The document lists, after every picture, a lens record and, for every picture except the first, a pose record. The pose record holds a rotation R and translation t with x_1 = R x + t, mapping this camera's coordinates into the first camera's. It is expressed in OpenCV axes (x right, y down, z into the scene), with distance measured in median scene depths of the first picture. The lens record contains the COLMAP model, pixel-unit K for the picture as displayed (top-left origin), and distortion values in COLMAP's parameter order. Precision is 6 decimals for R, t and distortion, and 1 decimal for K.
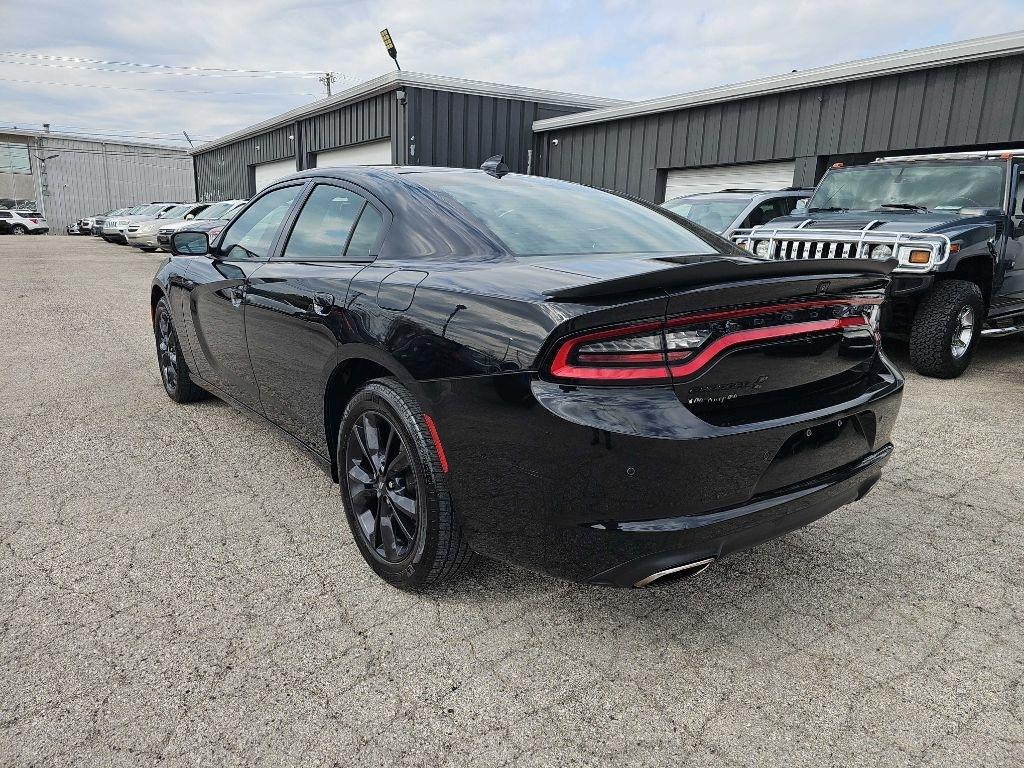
lens RADIAL K [[682.7, 0, 517.0], [0, 682.7, 385.5], [0, 0, 1]] dist [0.033807, -0.025950]
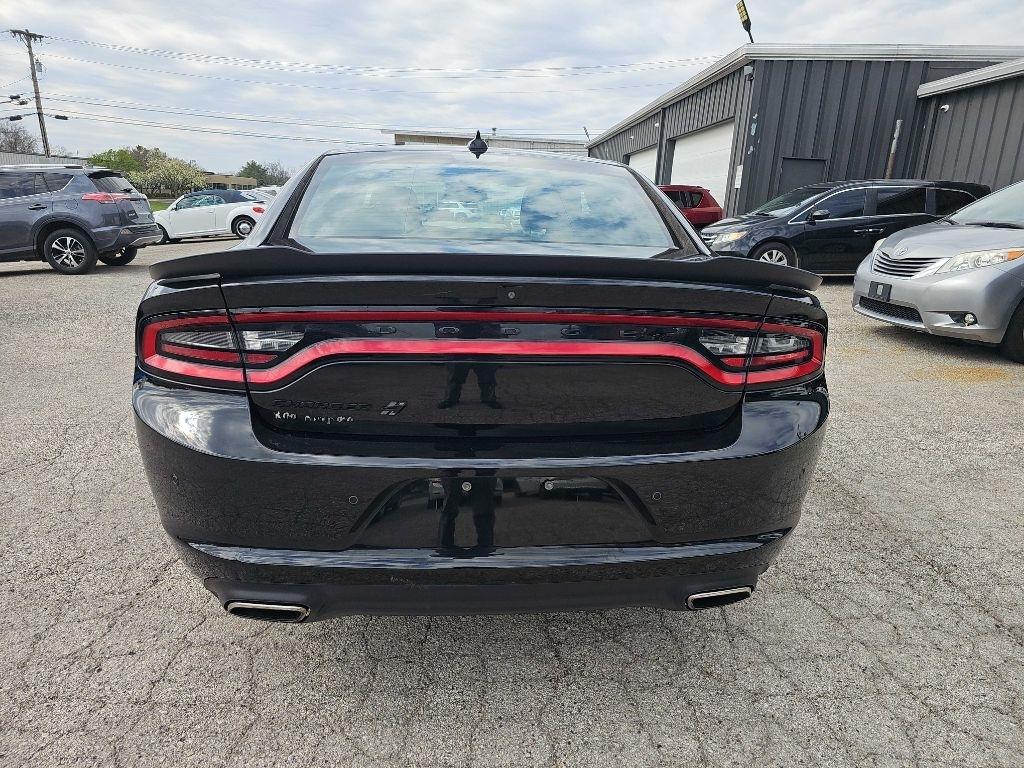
lens RADIAL K [[682.7, 0, 522.6], [0, 682.7, 389.9], [0, 0, 1]] dist [0.033807, -0.025950]
pose [[0.836124, 0.141948, -0.529856, 0.125847], [-0.129849, 0.989702, 0.060236, -0.012898], [0.532950, 0.018436, 0.845946, 0.059841]]
